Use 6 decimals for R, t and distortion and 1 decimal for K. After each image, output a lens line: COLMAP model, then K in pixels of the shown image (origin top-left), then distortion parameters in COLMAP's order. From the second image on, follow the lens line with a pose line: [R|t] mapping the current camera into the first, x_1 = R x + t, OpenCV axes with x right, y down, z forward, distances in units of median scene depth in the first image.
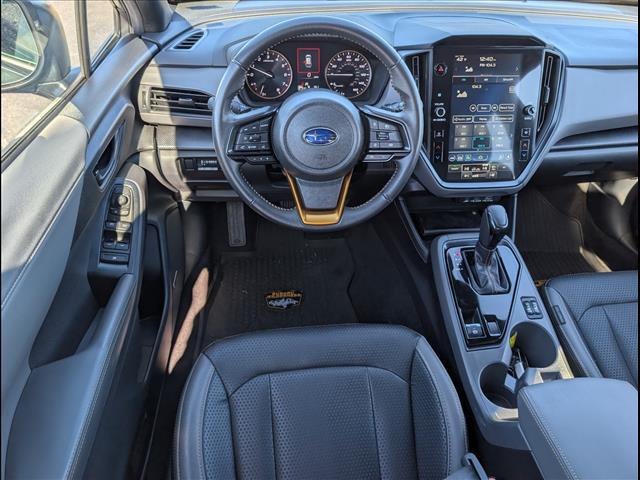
lens RADIAL K [[470.0, 0, 320.4], [0, 470.0, 227.7], [0, 0, 1]] dist [-0.000014, 0.000237]
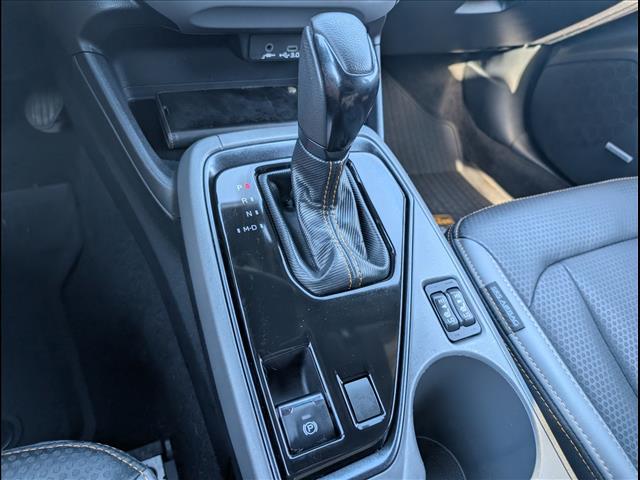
lens RADIAL K [[470.0, 0, 320.4], [0, 470.0, 227.7], [0, 0, 1]] dist [-0.000014, 0.000237]
pose [[0.946051, -0.127801, 0.297748, 0.234057], [0.093892, 0.987630, 0.125585, 0.048601], [-0.310115, -0.090854, 0.946348, 0.644992]]
